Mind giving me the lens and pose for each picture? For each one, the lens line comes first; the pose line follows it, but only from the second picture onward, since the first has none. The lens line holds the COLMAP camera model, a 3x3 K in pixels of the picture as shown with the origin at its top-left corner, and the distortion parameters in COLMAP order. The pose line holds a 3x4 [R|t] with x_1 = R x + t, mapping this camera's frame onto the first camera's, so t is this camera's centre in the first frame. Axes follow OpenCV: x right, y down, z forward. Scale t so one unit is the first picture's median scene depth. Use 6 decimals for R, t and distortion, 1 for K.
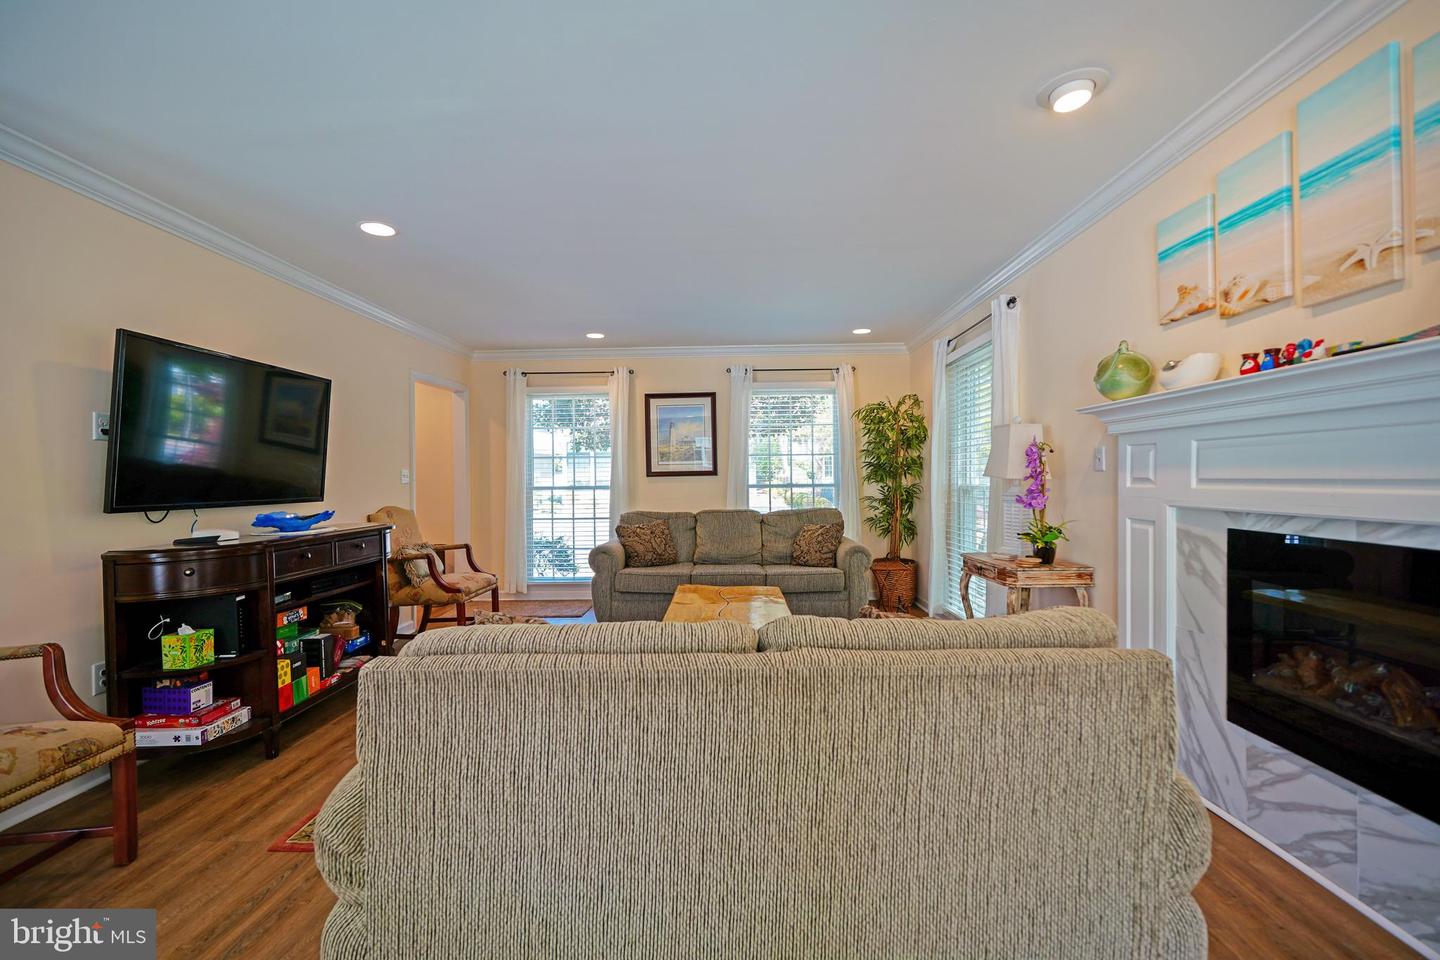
lens RADIAL K [[608.0, 0, 710.6], [0, 608.0, 480.9], [0, 0, 1]] dist [-0.005997, 0.001681]
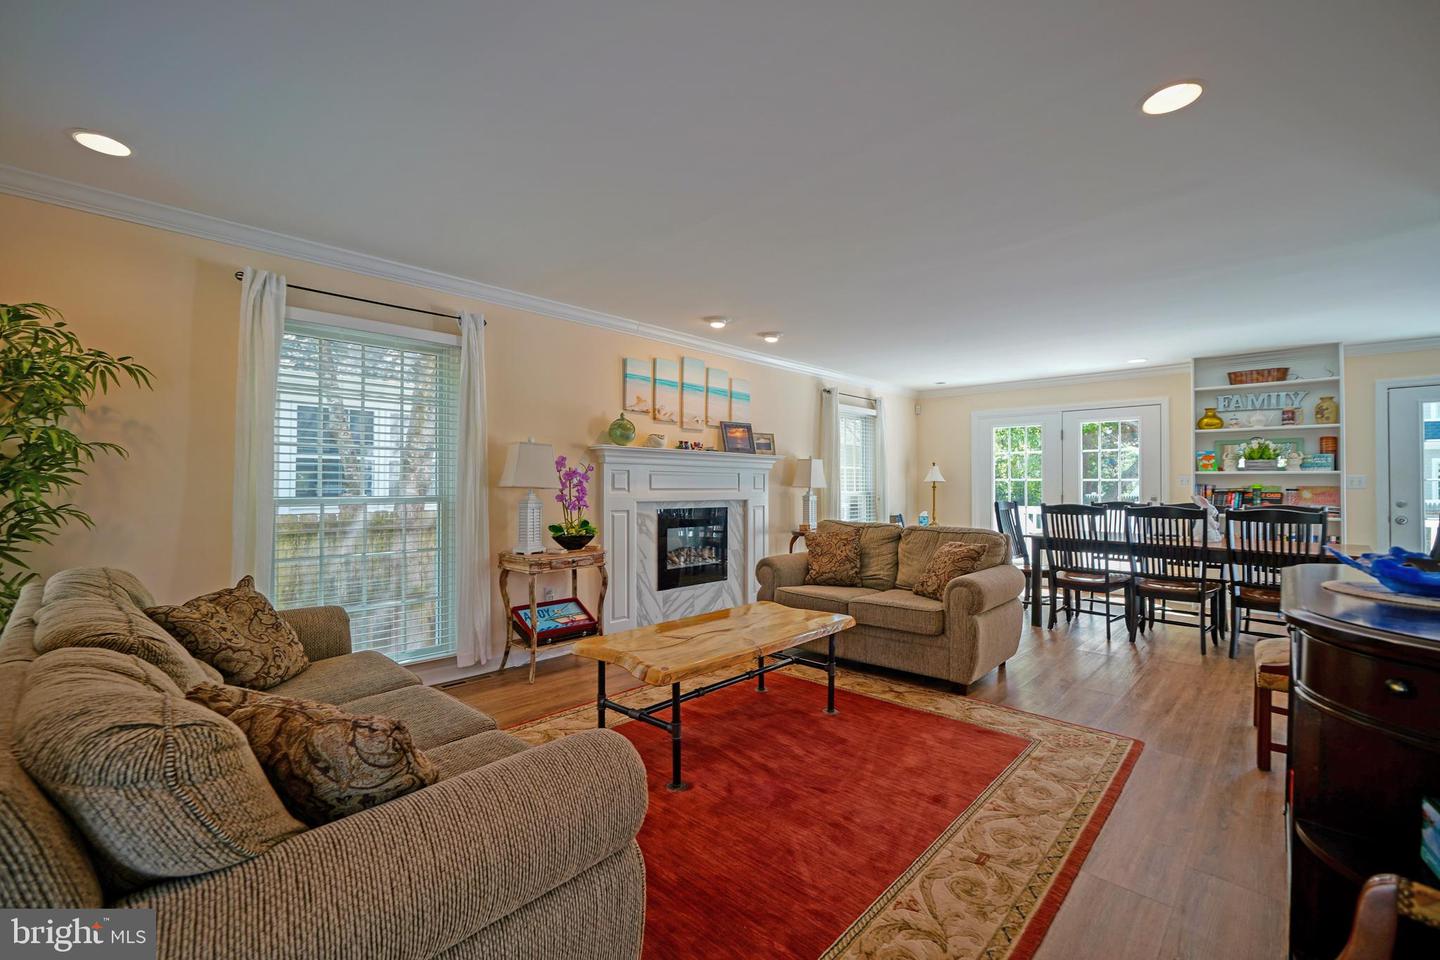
lens RADIAL K [[608.0, 0, 710.2], [0, 608.0, 479.3], [0, 0, 1]] dist [-0.005997, 0.001681]
pose [[-0.743905, 0.013941, 0.668140, -0.673134], [0.007679, 0.999895, -0.012313, -0.006794], [-0.668241, -0.004029, -0.743934, 1.993595]]
